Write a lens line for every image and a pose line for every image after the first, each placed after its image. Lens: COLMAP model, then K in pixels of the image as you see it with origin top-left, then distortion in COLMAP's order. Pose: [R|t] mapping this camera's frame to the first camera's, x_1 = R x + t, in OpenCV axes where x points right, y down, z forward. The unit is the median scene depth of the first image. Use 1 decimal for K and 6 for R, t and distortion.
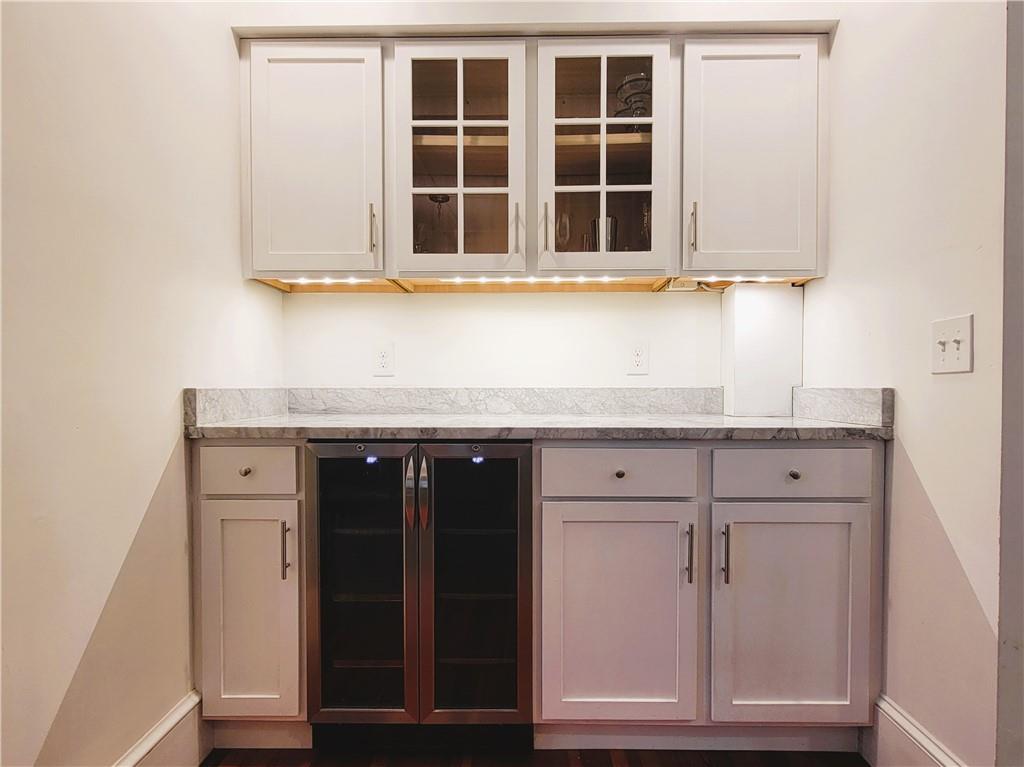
lens RADIAL K [[569.9, 0, 516.8], [0, 569.9, 400.2], [0, 0, 1]] dist [0.000517, 0.000055]
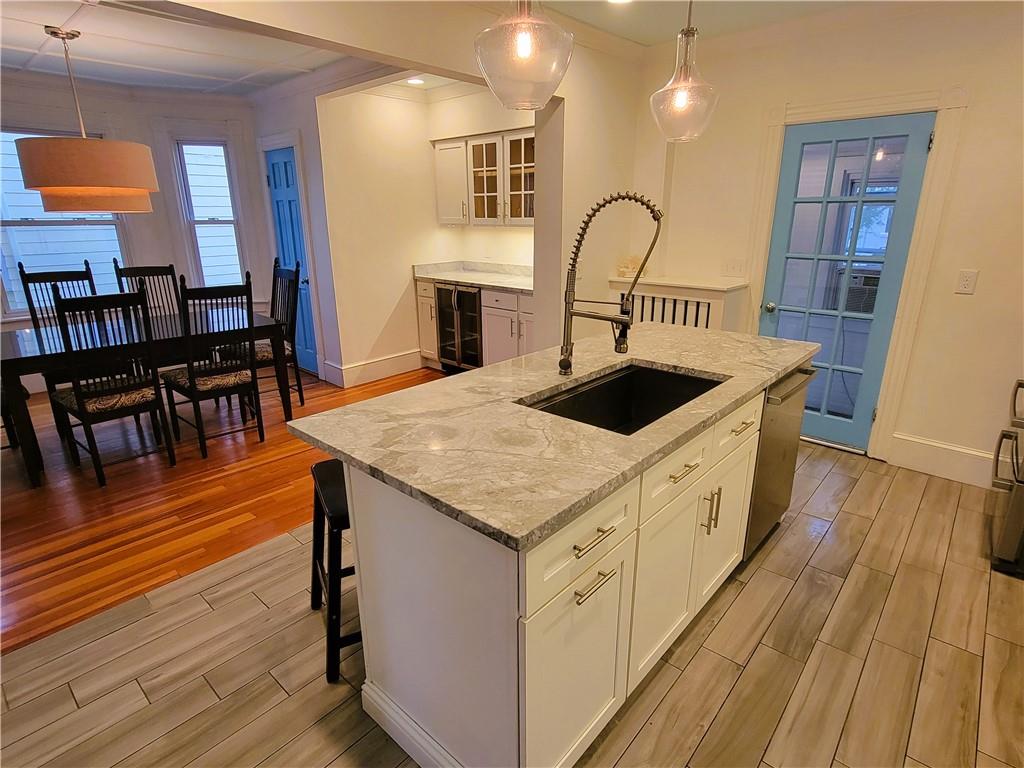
lens RADIAL K [[545.5, 0, 517.4], [0, 545.5, 383.6], [0, 0, 1]] dist [-0.006500, -0.000429]
pose [[0.739812, 0.193923, -0.644261, 1.922908], [-0.008189, 0.960087, 0.279583, -0.228508], [0.672764, -0.201564, 0.711872, -0.979975]]
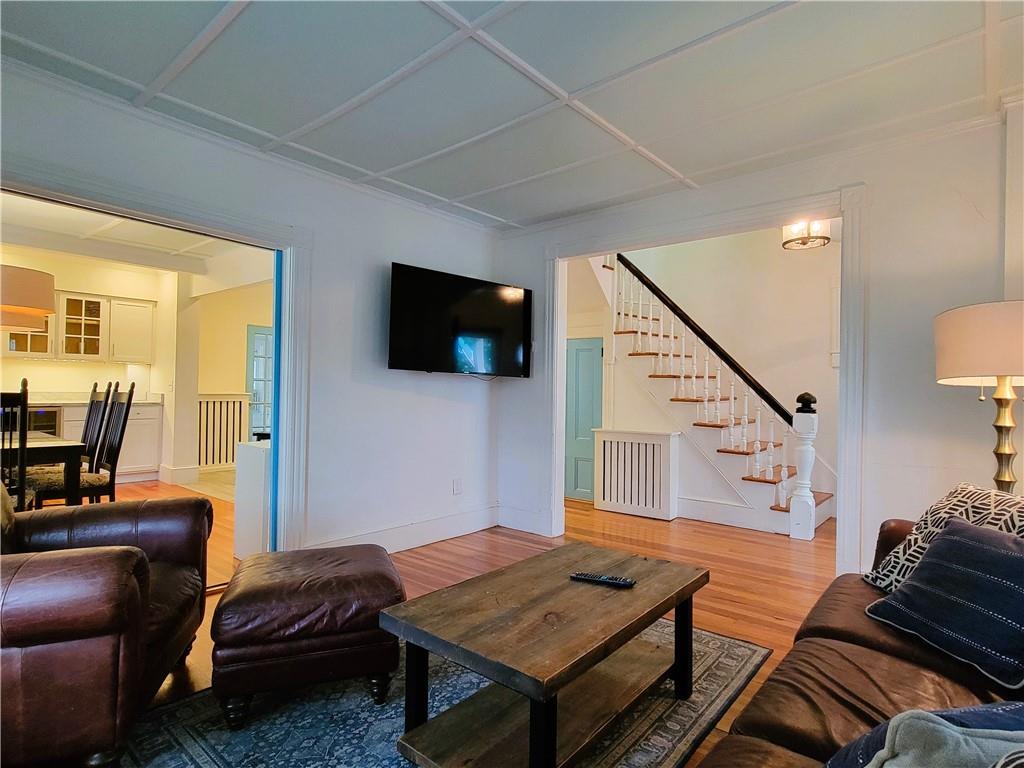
lens RADIAL K [[541.6, 0, 512.9], [0, 541.6, 385.9], [0, 0, 1]] dist [-0.000364, -0.000516]
pose [[0.648537, 0.017766, 0.760976, -0.671210], [0.002187, 0.999680, -0.025203, 0.026446], [-0.761180, 0.018009, 0.648290, -3.217669]]
